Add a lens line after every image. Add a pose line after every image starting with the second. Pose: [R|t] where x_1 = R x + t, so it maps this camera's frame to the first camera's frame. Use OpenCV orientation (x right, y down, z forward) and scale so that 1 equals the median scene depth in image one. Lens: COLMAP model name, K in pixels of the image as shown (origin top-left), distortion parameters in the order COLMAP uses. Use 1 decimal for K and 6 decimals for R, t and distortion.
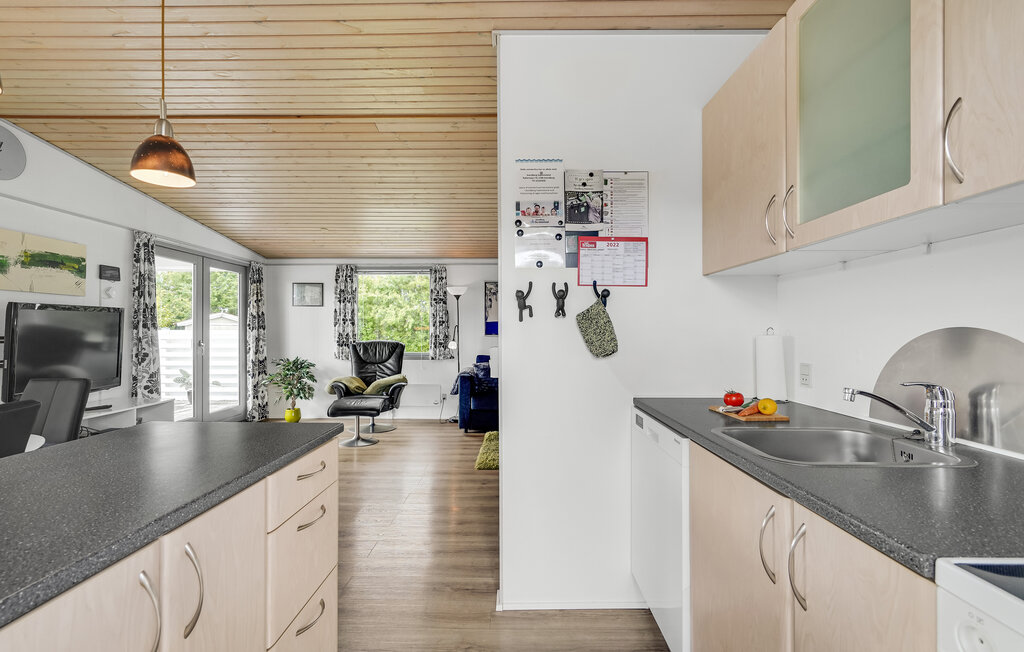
lens RADIAL K [[462.7, 0, 512.0], [0, 462.7, 326.0], [0, 0, 1]] dist [0.000012, 0.000045]
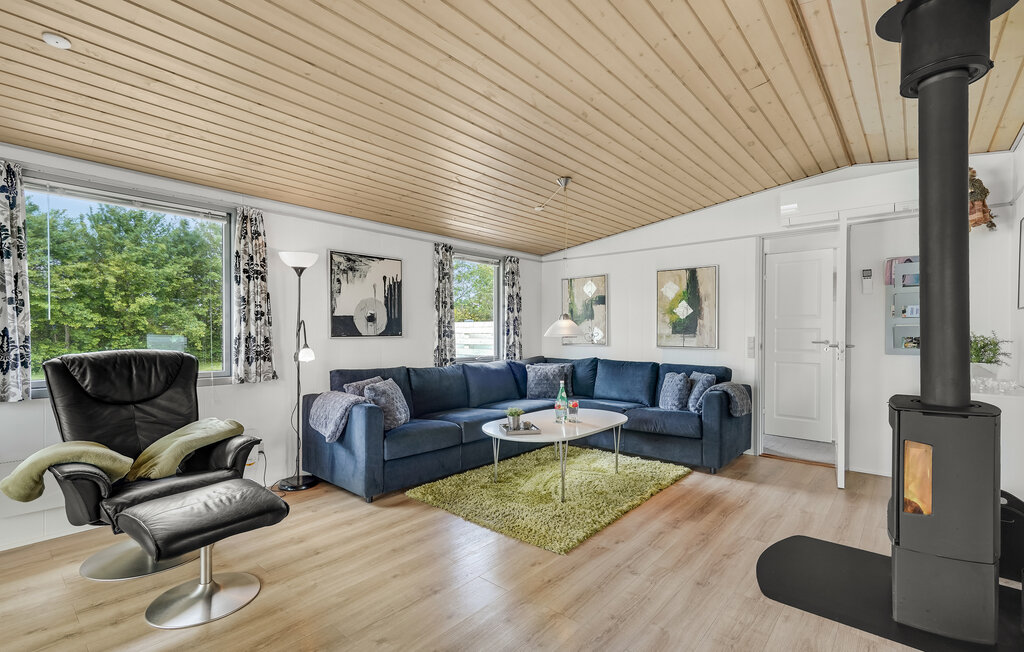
lens RADIAL K [[462.7, 0, 512.0], [0, 462.7, 326.0], [0, 0, 1]] dist [0.000012, 0.000045]
pose [[0.655550, 0.009895, 0.755087, -0.387918], [-0.013152, 0.999912, -0.001684, 0.003058], [-0.755038, -0.008827, 0.655622, 0.437422]]
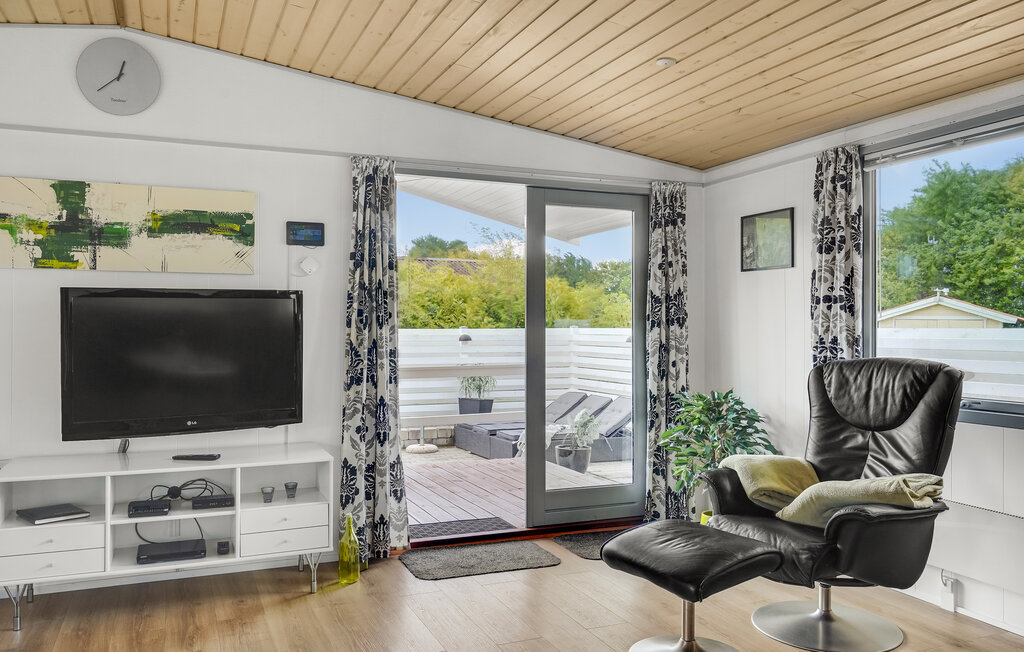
lens RADIAL K [[803.1, 0, 512.0], [0, 803.1, 326.0], [0, 0, 1]] dist [0.007156, 0.002415]
pose [[0.389624, -0.005252, -0.920959, 0.130902], [0.009516, 0.999953, -0.001676, 0.006717], [0.920925, -0.008111, 0.389655, 0.543558]]
